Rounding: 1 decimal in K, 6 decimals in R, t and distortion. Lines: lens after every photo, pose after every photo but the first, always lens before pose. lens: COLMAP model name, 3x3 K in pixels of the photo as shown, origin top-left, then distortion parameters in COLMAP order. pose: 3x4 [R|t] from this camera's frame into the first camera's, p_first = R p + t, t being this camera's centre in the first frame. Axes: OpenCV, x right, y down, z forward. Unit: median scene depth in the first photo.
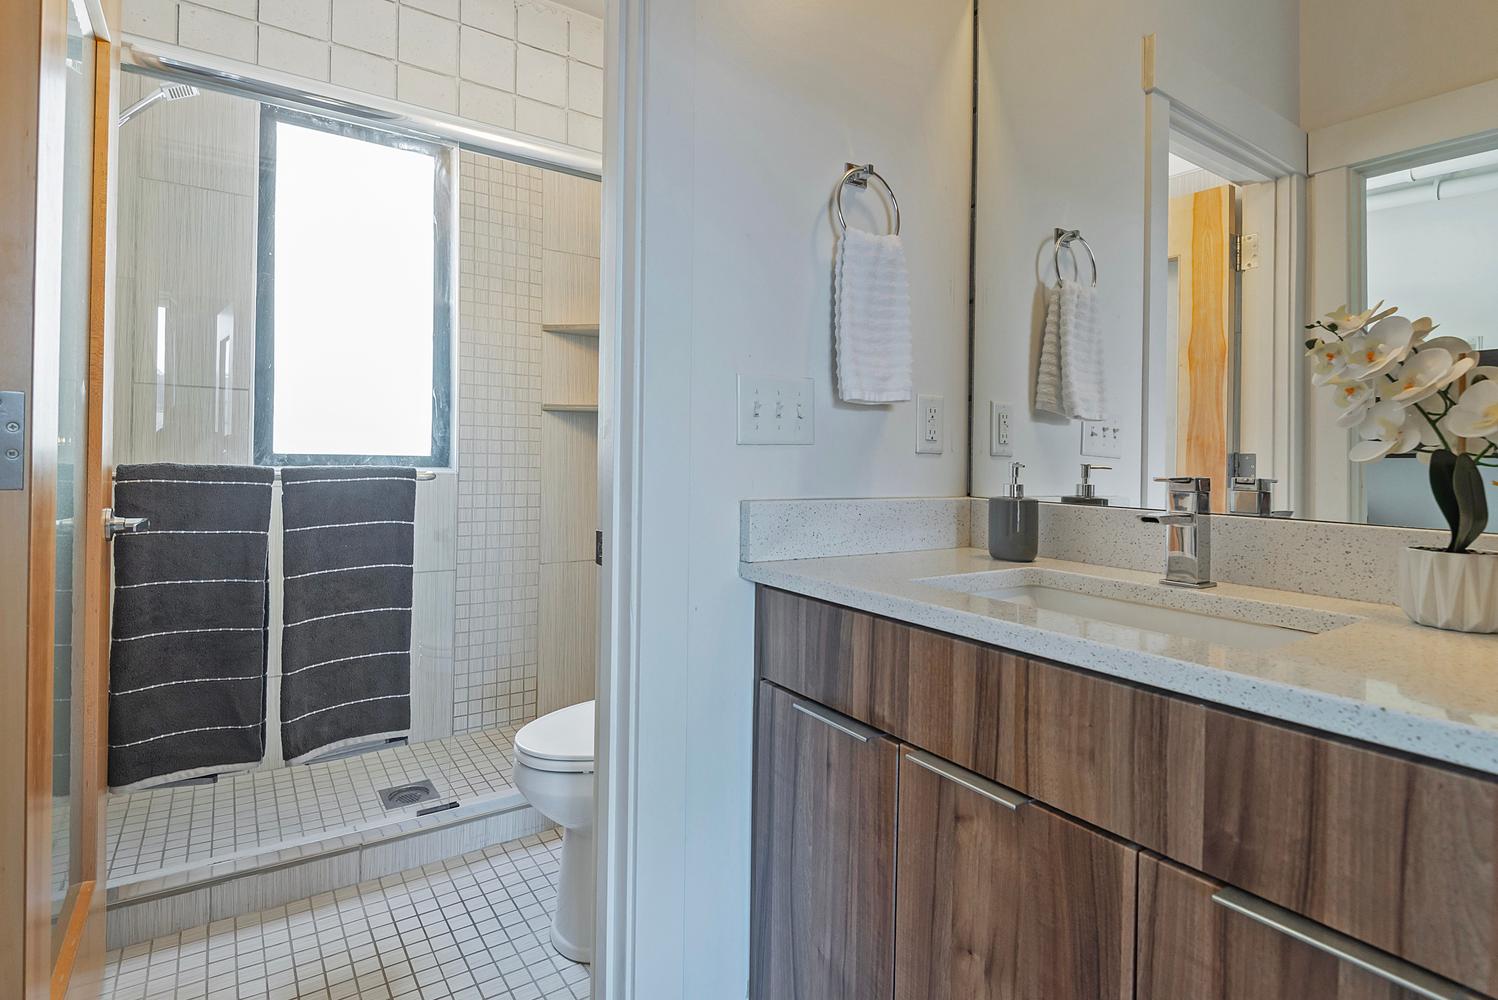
lens RADIAL K [[780.5, 0, 796.4], [0, 780.5, 467.2], [0, 0, 1]] dist [0.003196, -0.004985]
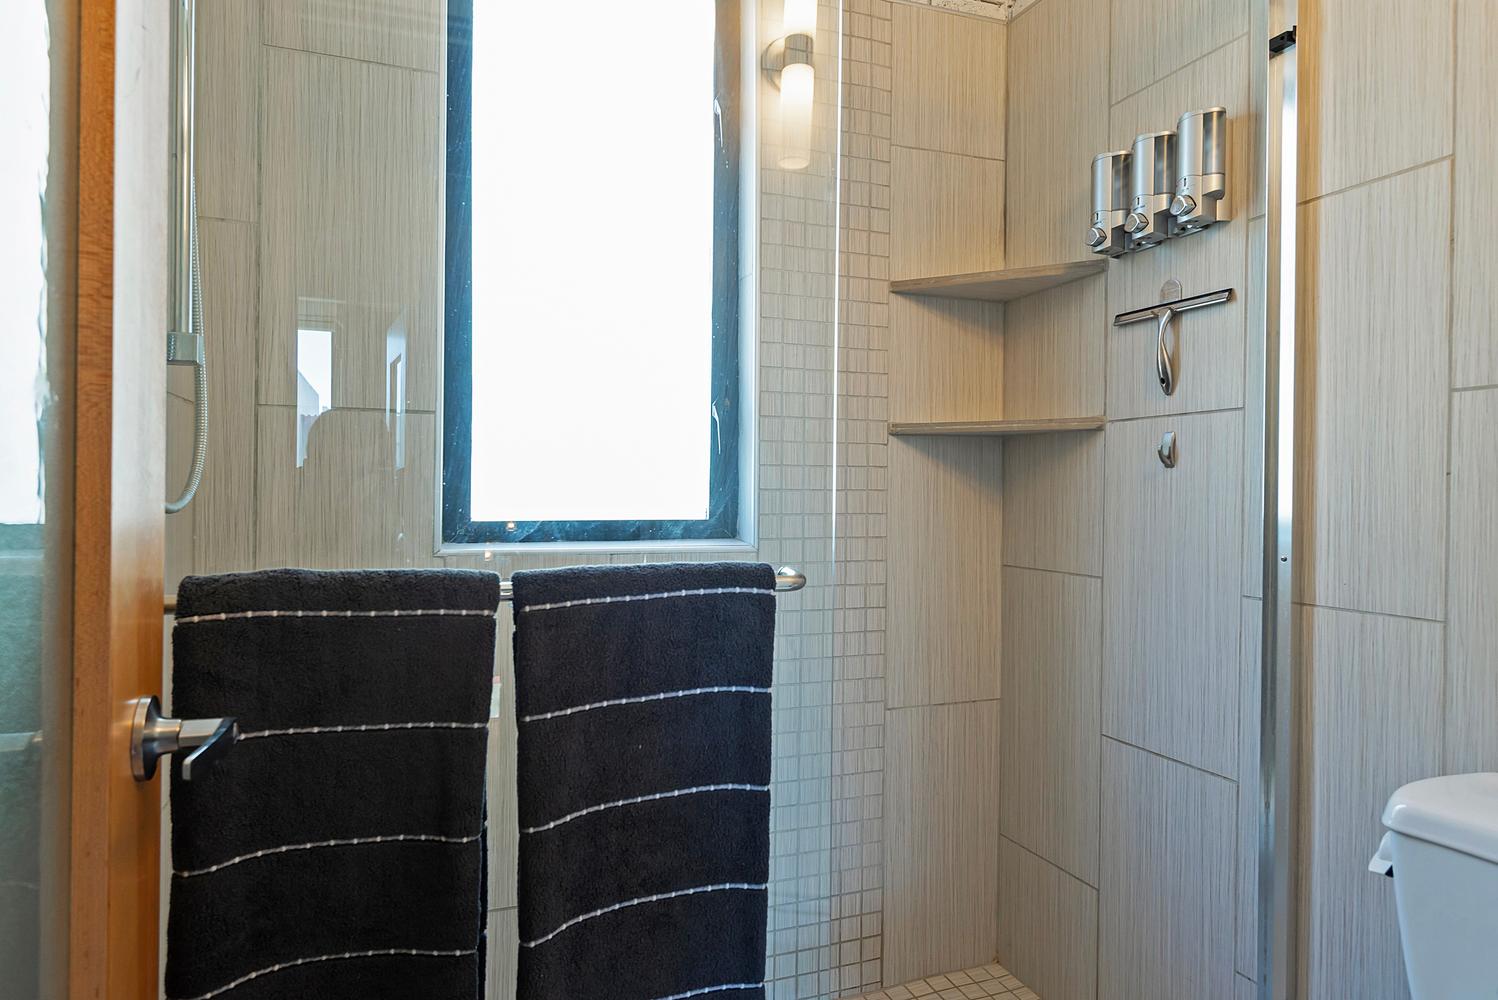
lens RADIAL K [[905.9, 0, 748.3], [0, 905.9, 495.1], [0, 0, 1]] dist [0.021749, 0.001751]
pose [[0.965952, -0.012356, -0.258426, -0.366658], [0.009242, 0.999869, -0.013263, -0.031937], [0.258556, 0.010423, 0.965940, 0.496963]]
